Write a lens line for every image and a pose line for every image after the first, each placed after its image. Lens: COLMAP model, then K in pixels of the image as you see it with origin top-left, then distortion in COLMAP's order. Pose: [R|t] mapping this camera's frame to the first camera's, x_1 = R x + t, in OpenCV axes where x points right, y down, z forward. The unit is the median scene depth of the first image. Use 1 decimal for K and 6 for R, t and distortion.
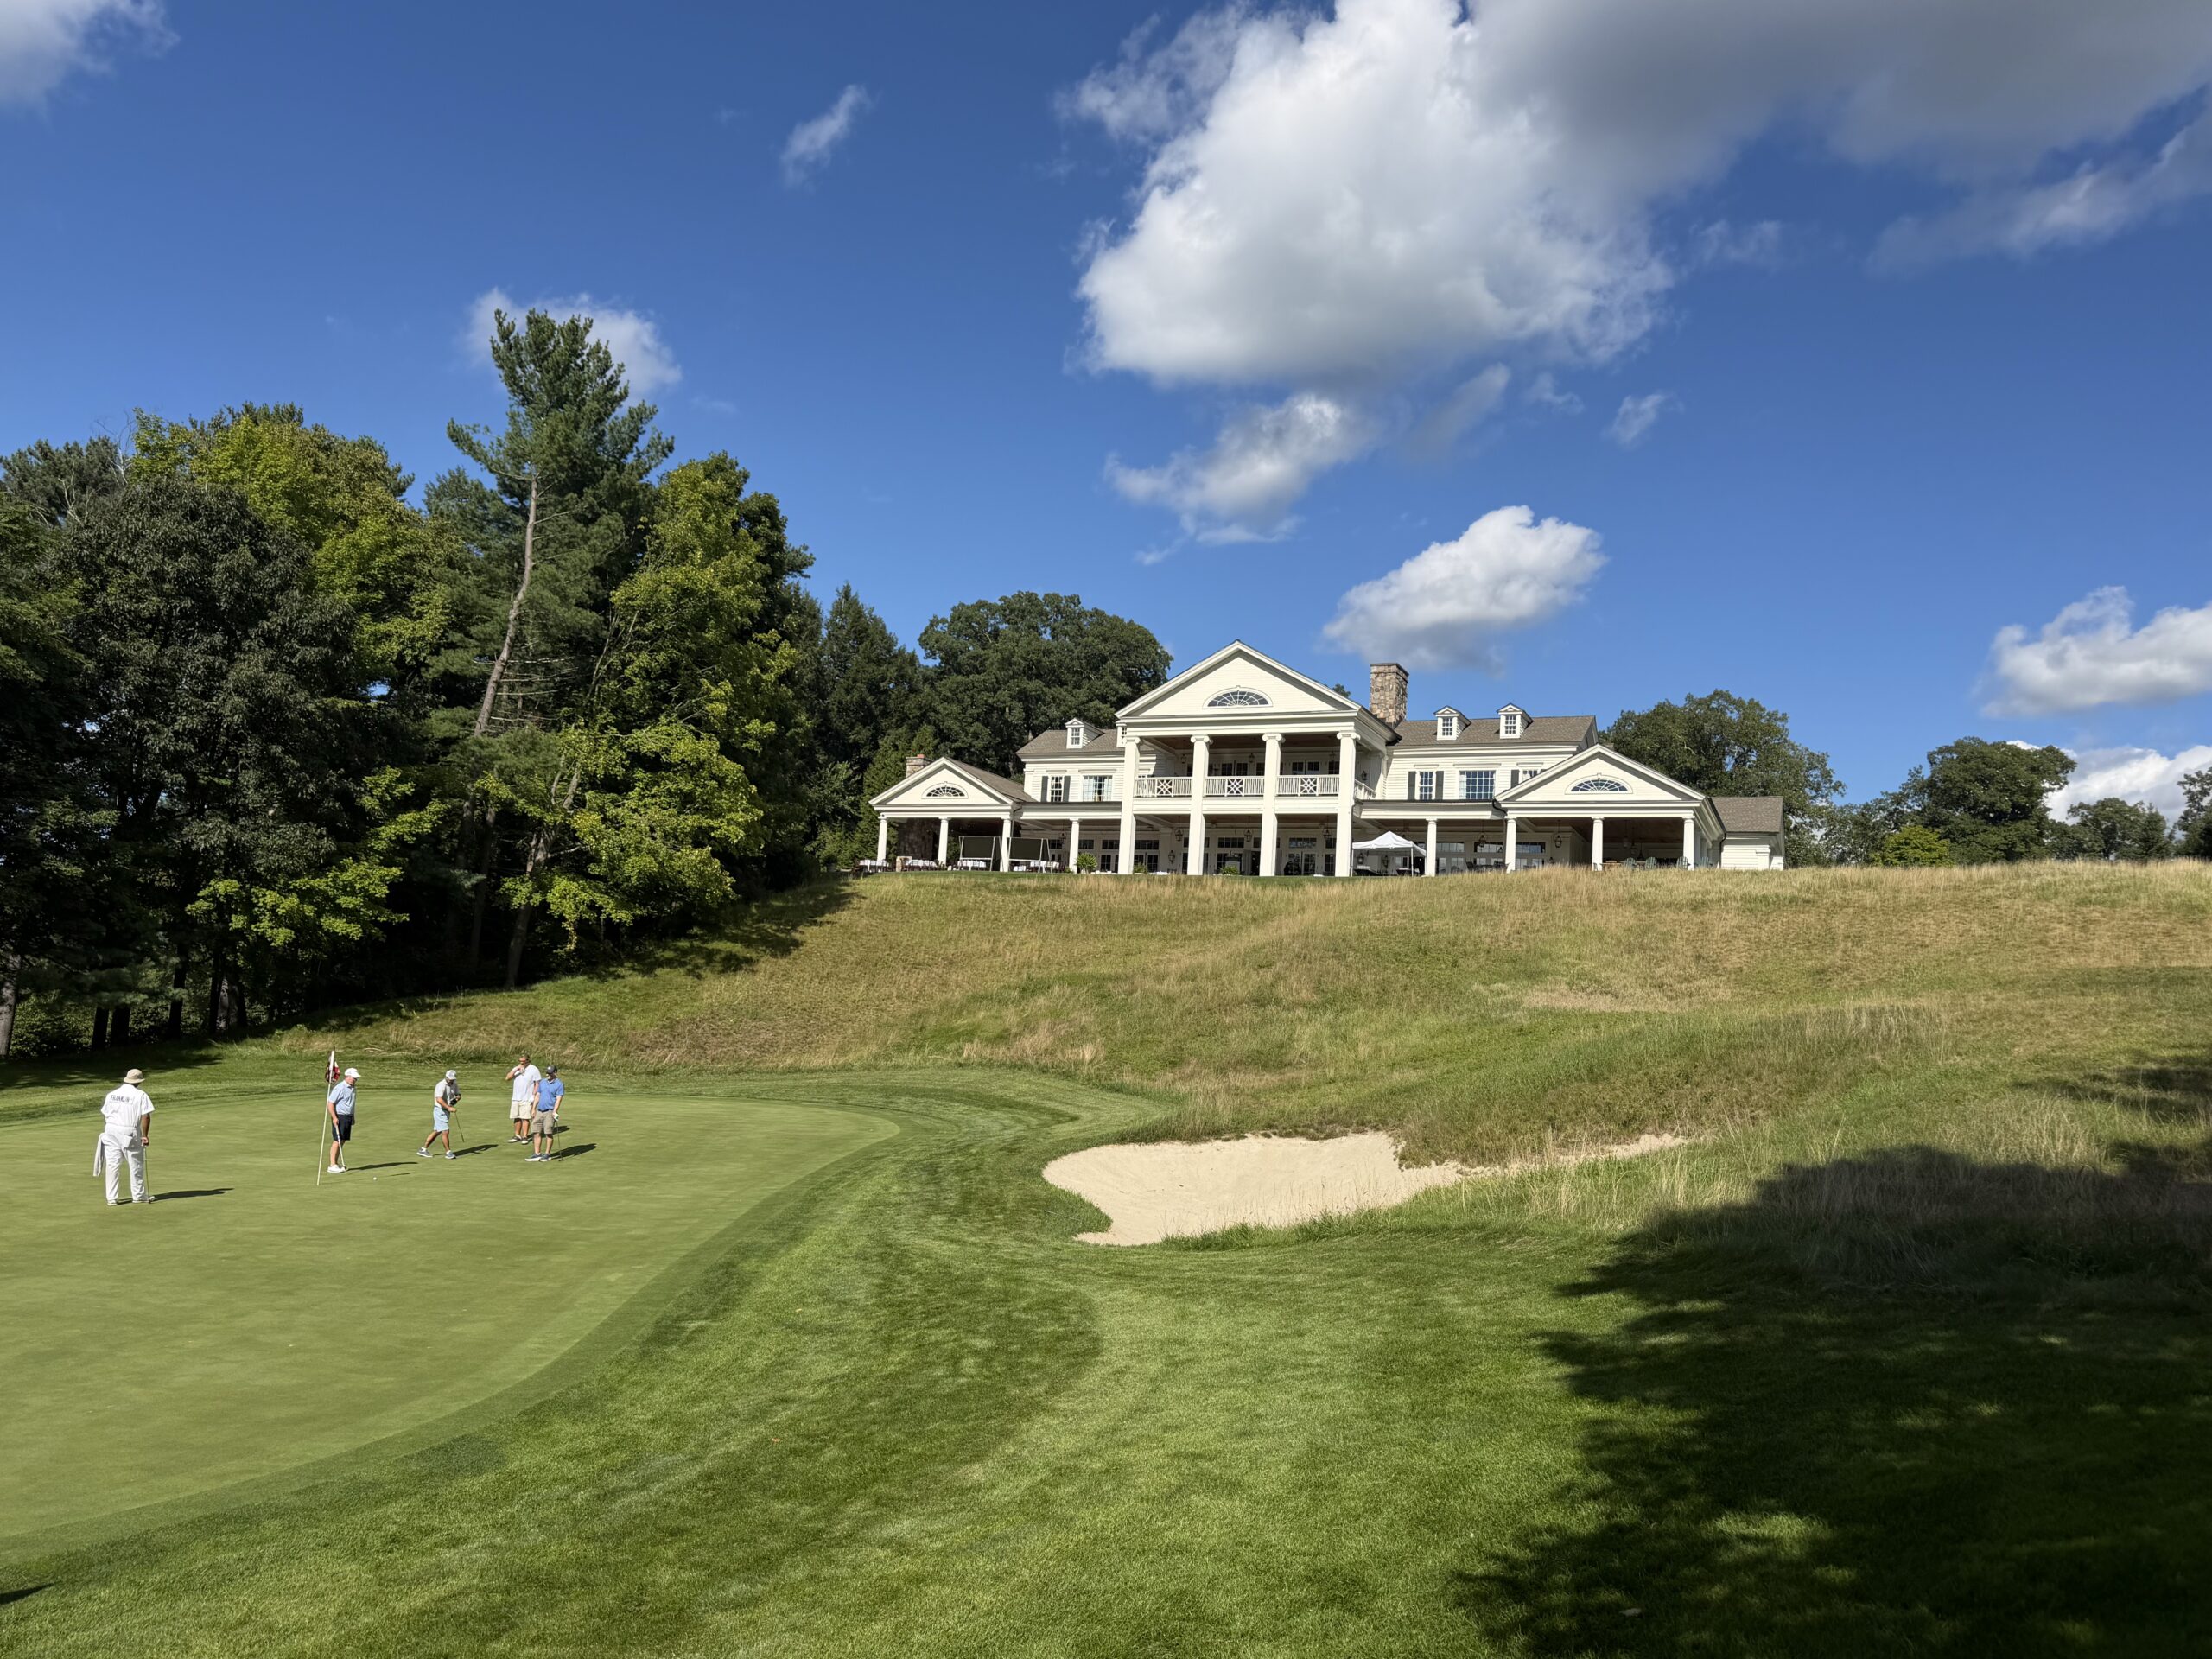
lens RADIAL K [[1582.0, 0, 1116.0], [0, 1582.0, 820.6], [0, 0, 1]] dist [0.008300, -0.011760]
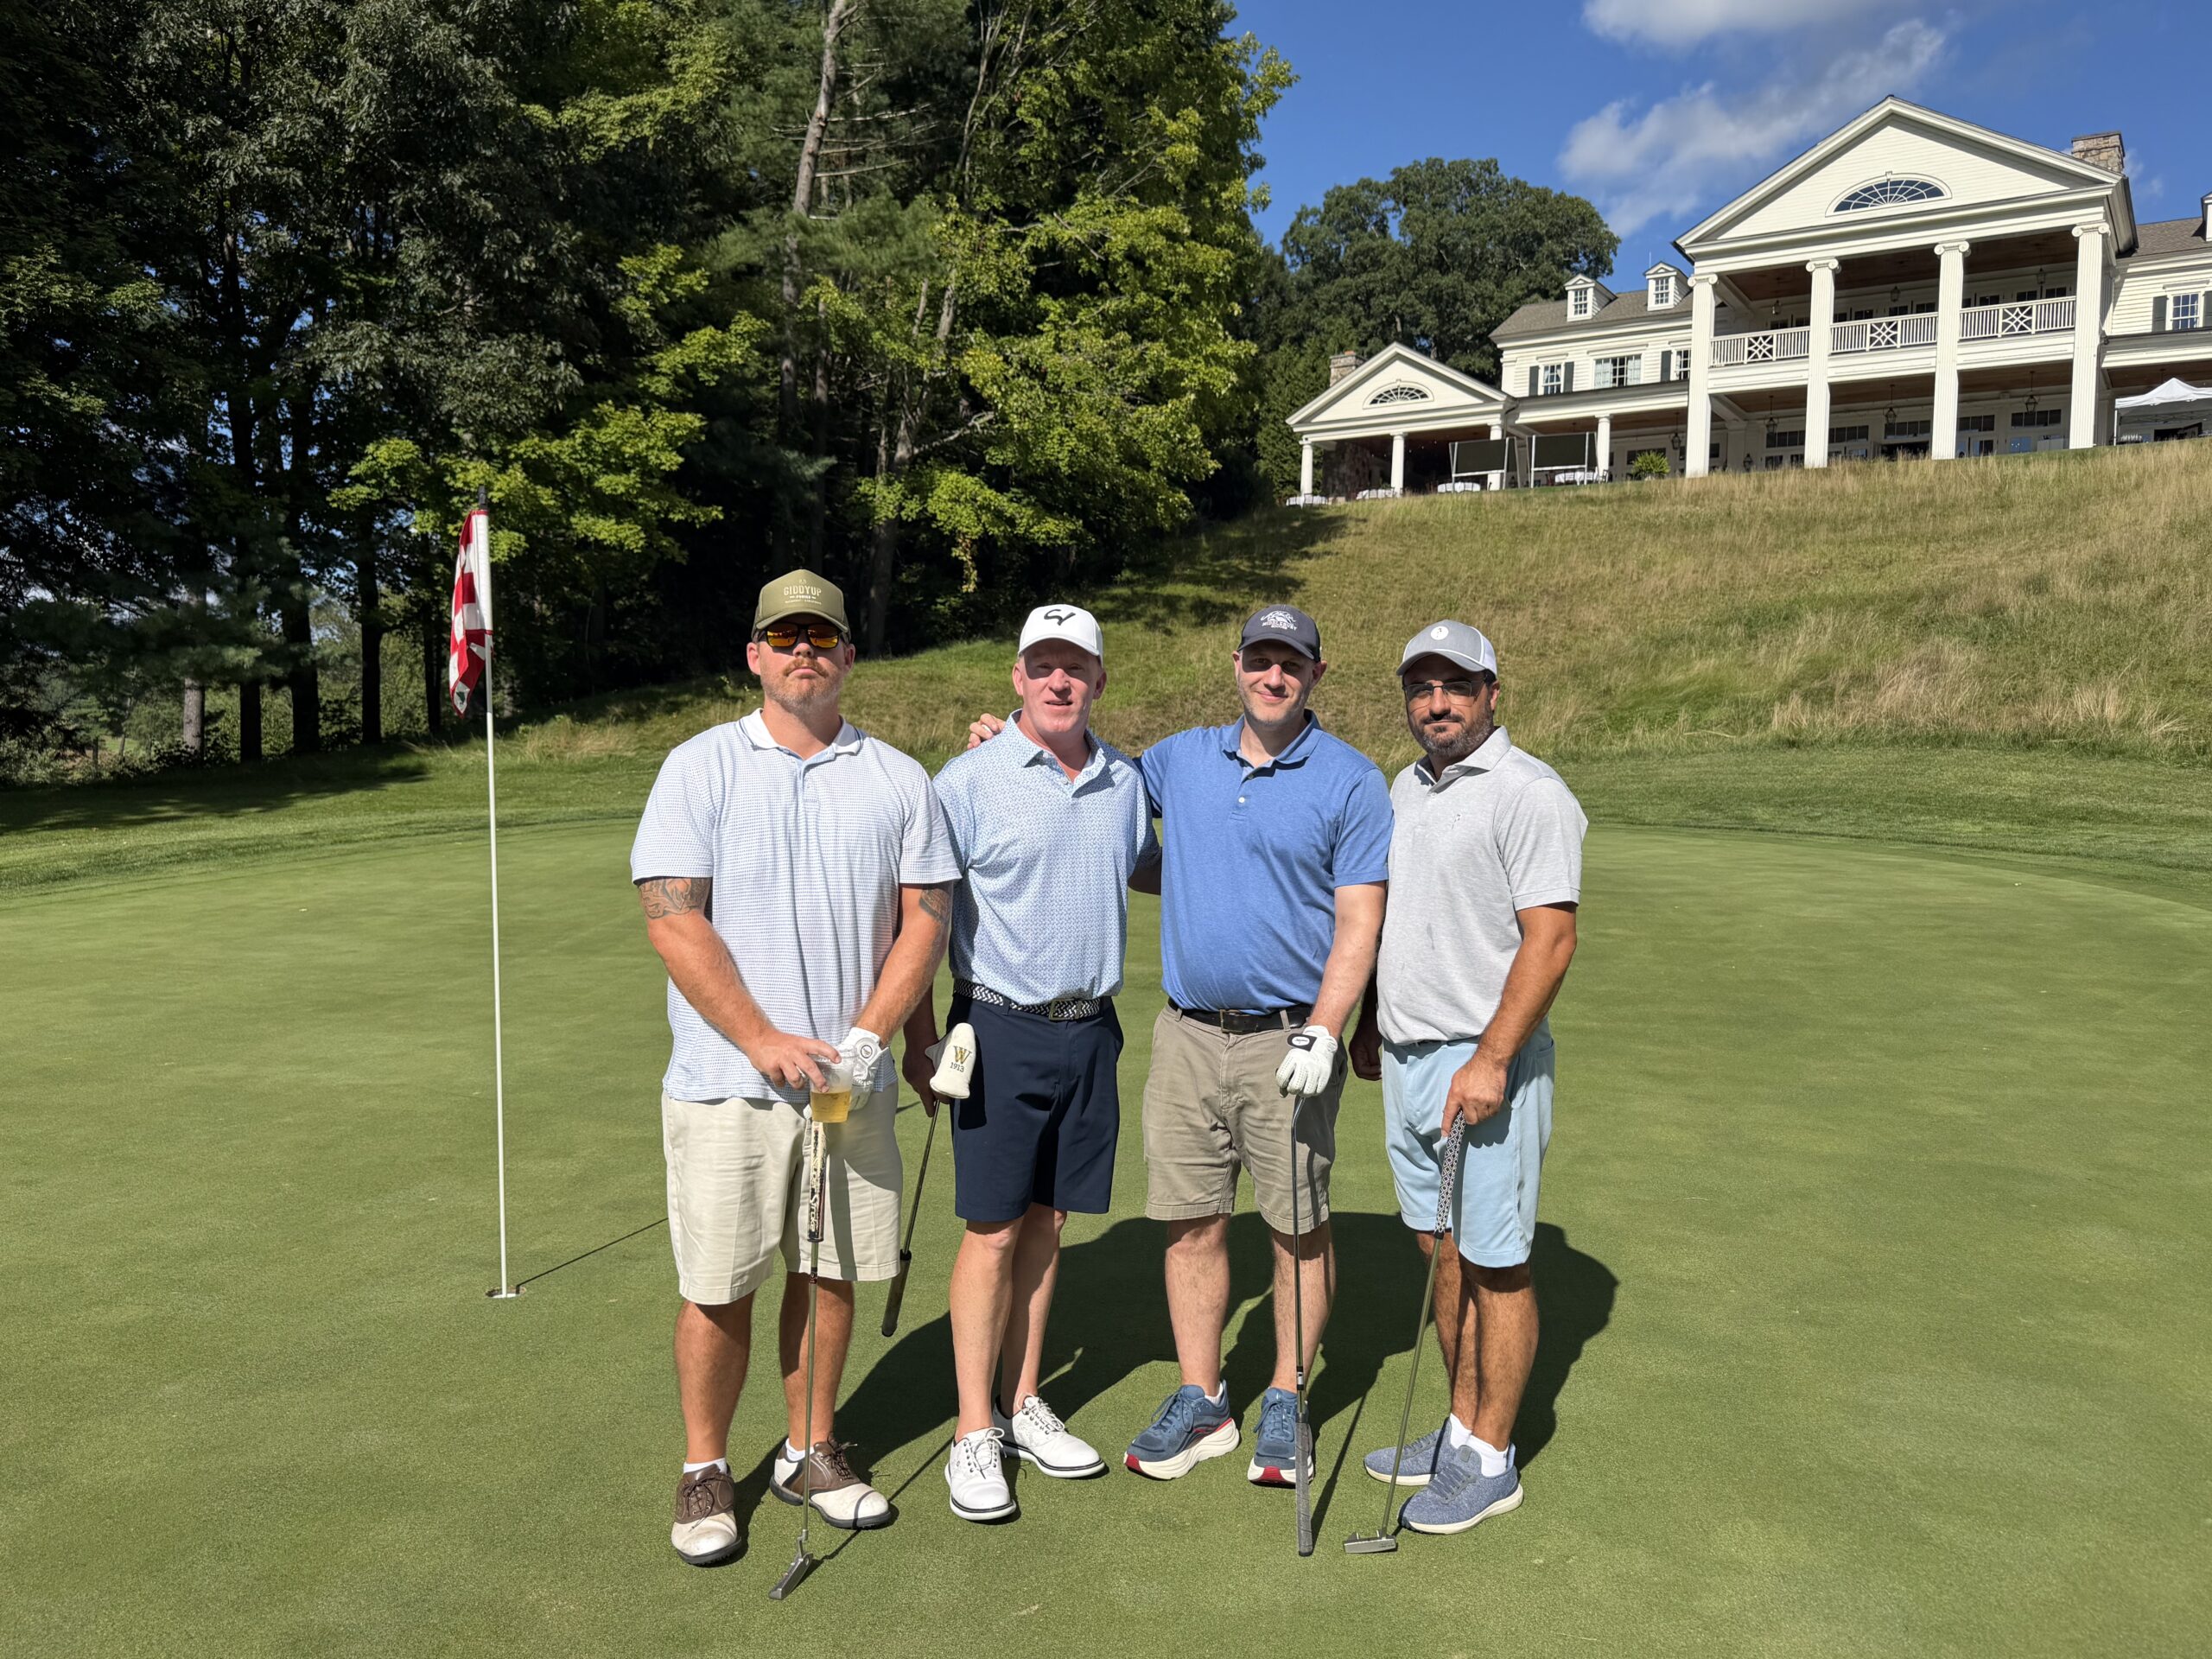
lens RADIAL K [[1663.7, 0, 1098.0], [0, 1663.7, 832.6], [0, 0, 1]] dist [-0.004868, -0.010637]
pose [[0.982322, -0.026863, -0.185263, -0.173726], [0.059007, 0.983633, 0.170250, 0.064183], [0.177657, -0.178173, 0.967829, 0.361058]]
